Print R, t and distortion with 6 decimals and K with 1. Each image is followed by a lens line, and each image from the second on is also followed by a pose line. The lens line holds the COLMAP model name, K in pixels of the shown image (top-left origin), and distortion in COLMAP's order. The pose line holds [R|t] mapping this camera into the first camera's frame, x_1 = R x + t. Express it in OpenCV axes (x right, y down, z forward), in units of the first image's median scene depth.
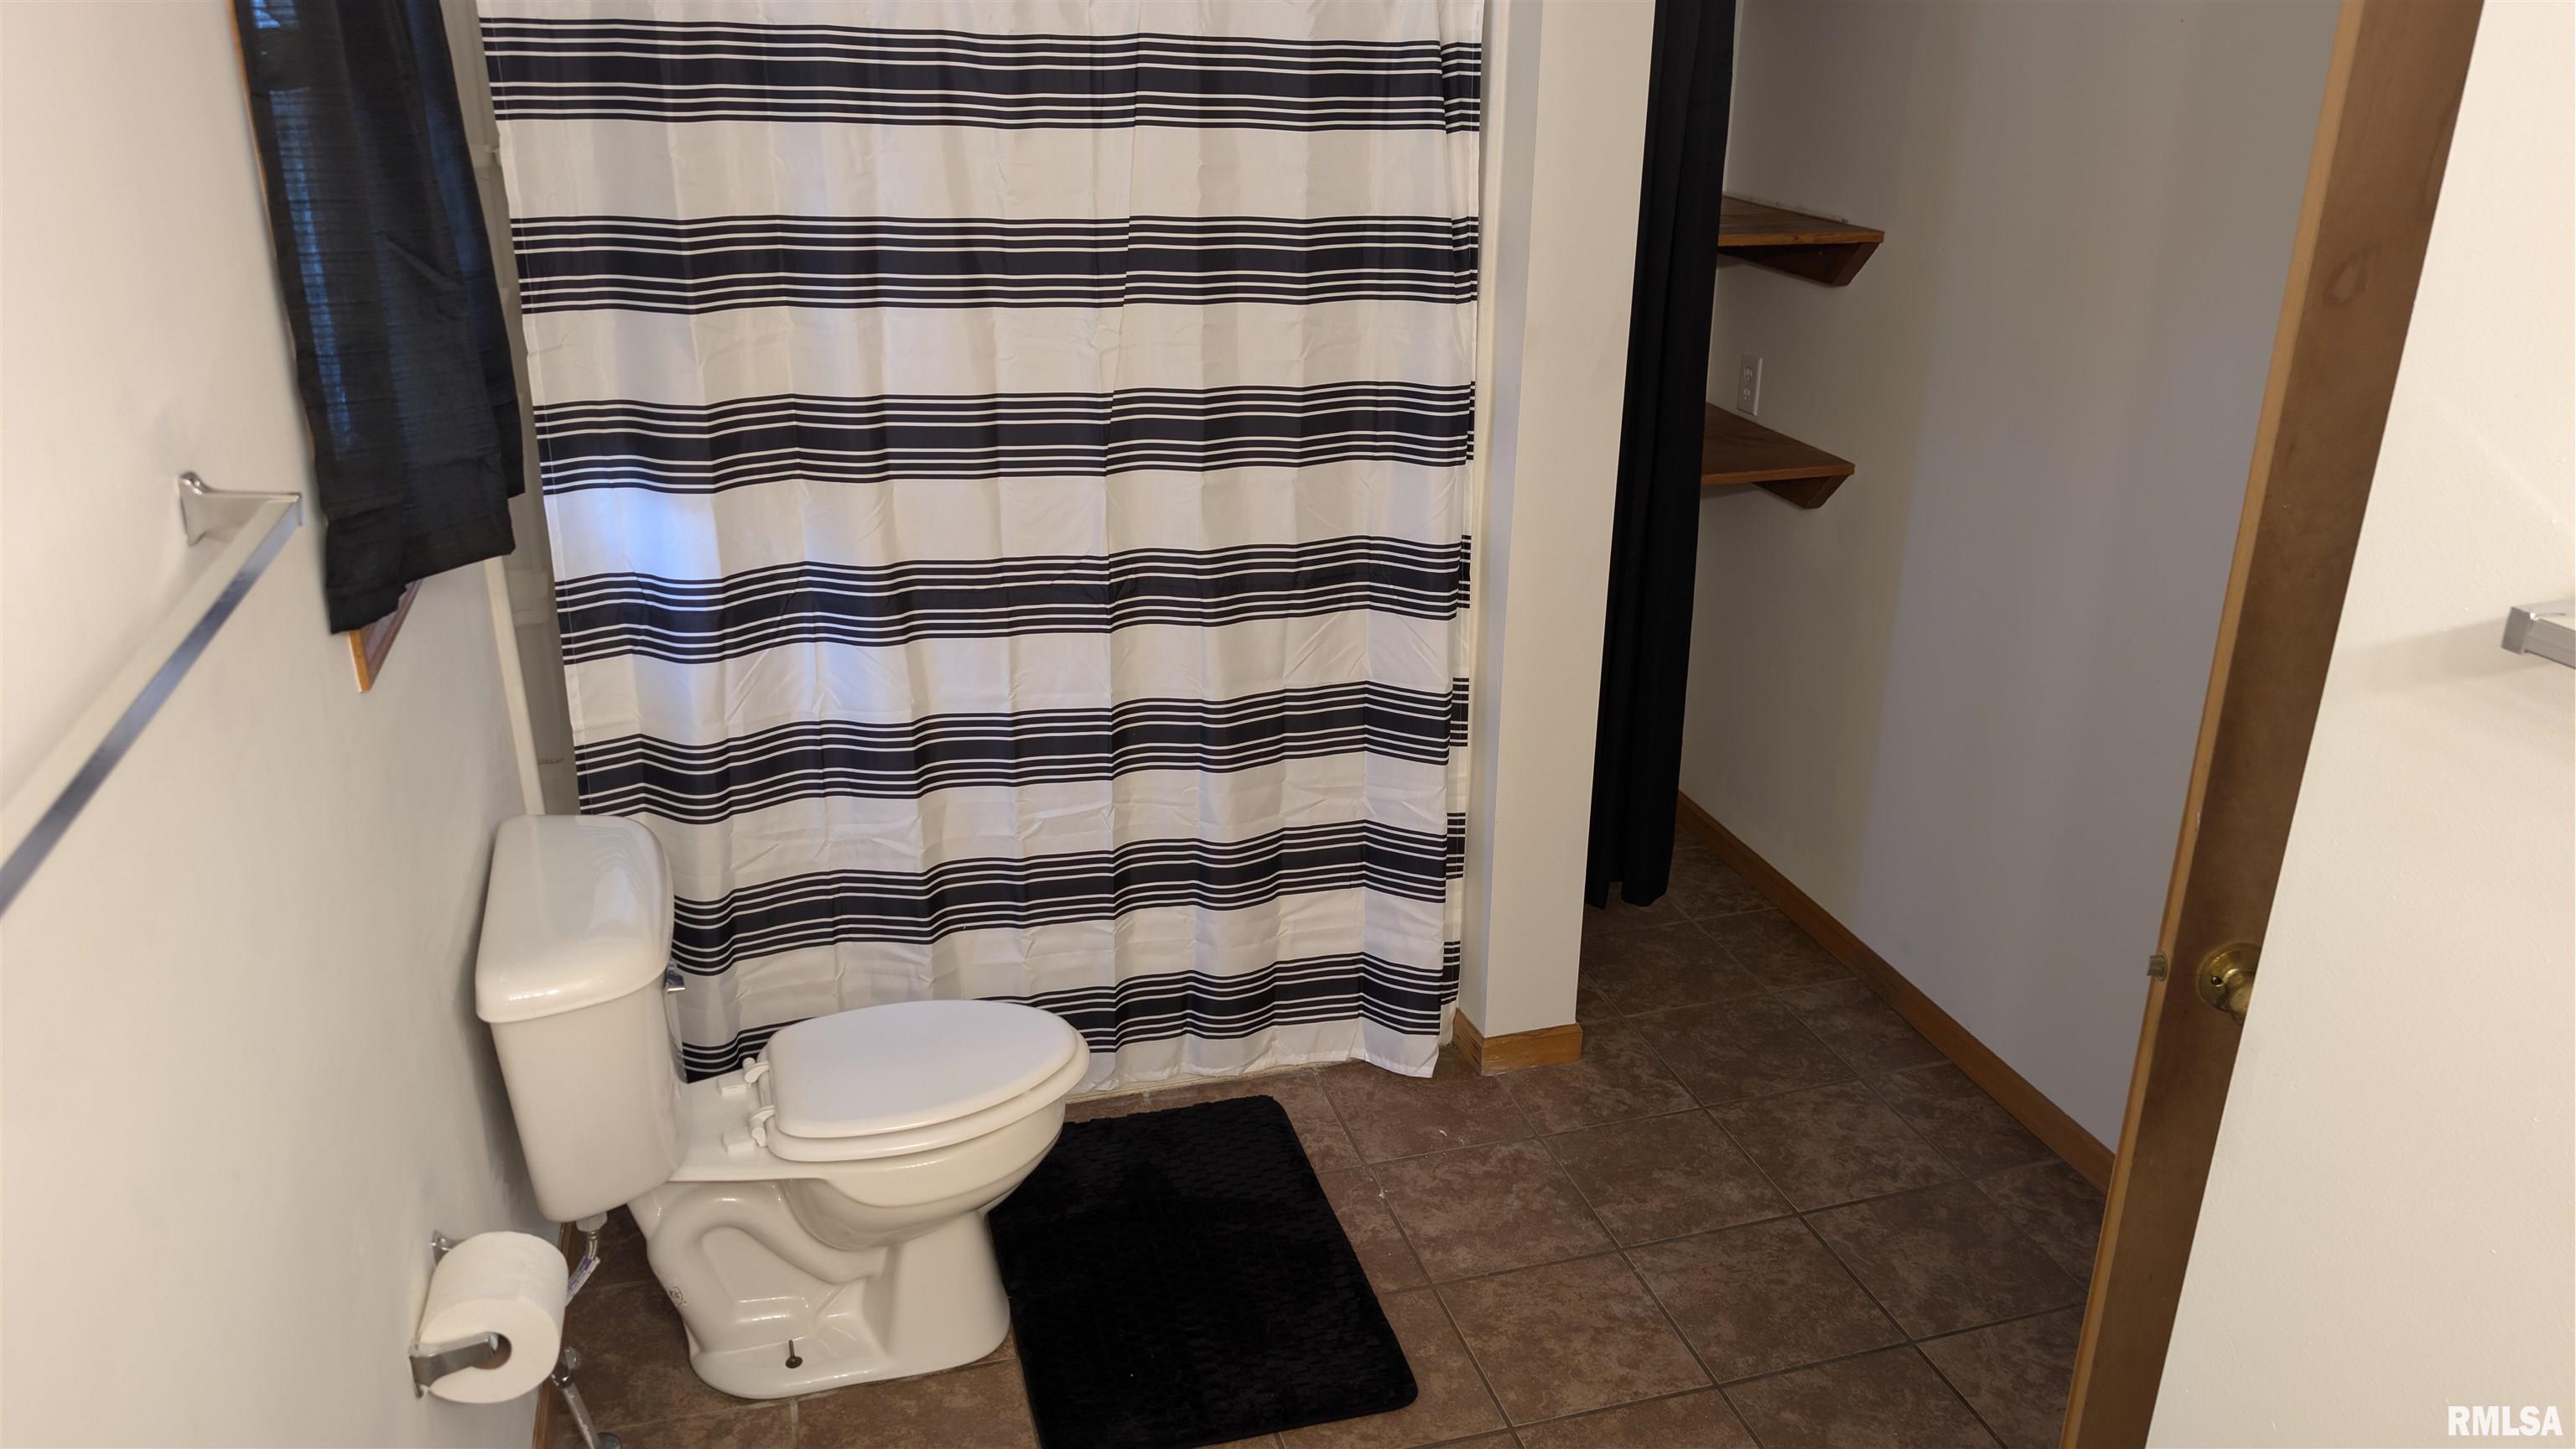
lens RADIAL K [[1481.5, 0, 1286.7], [0, 1481.5, 709.6], [0, 0, 1]] dist [-0.039811, -0.002413]
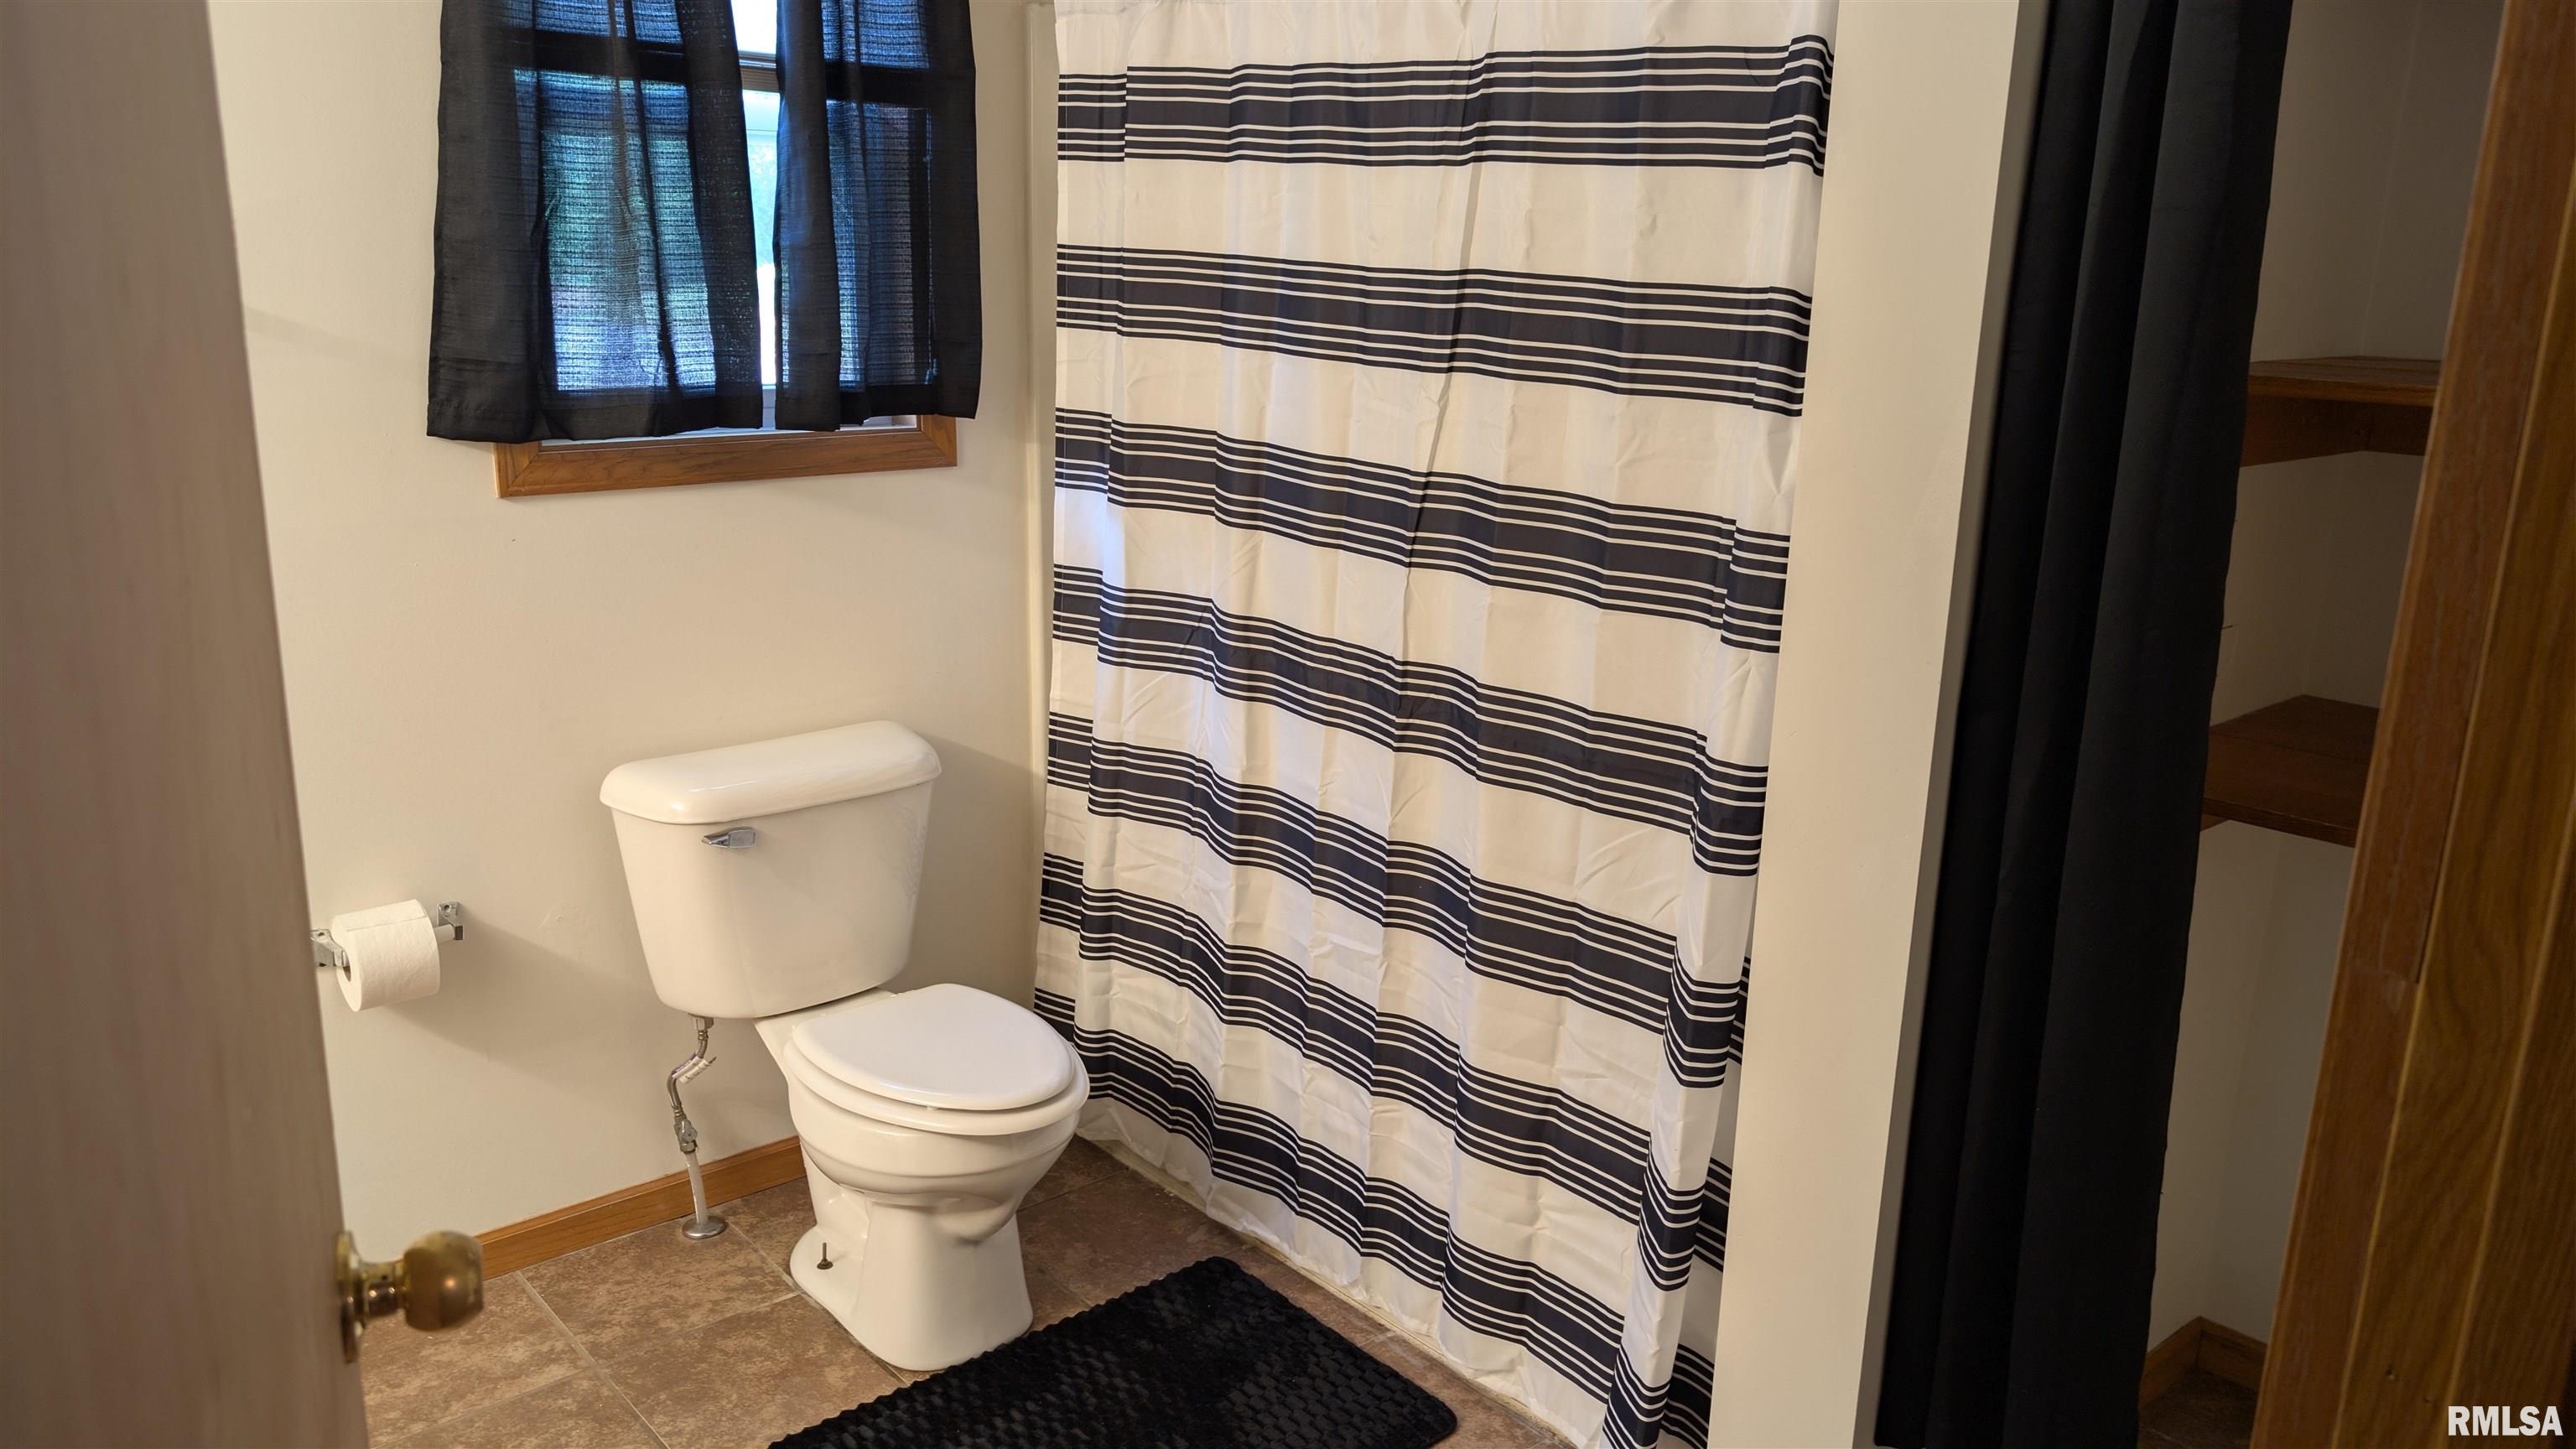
lens RADIAL K [[1843.2, 0, 1303.7], [0, 1843.2, 711.2], [0, 0, 1]] dist [0.030361, -0.028486]
pose [[0.449398, 0.239055, -0.860752, 0.774356], [-0.318970, 0.942956, 0.095351, -0.162245], [0.834446, 0.231704, 0.500014, 0.440283]]
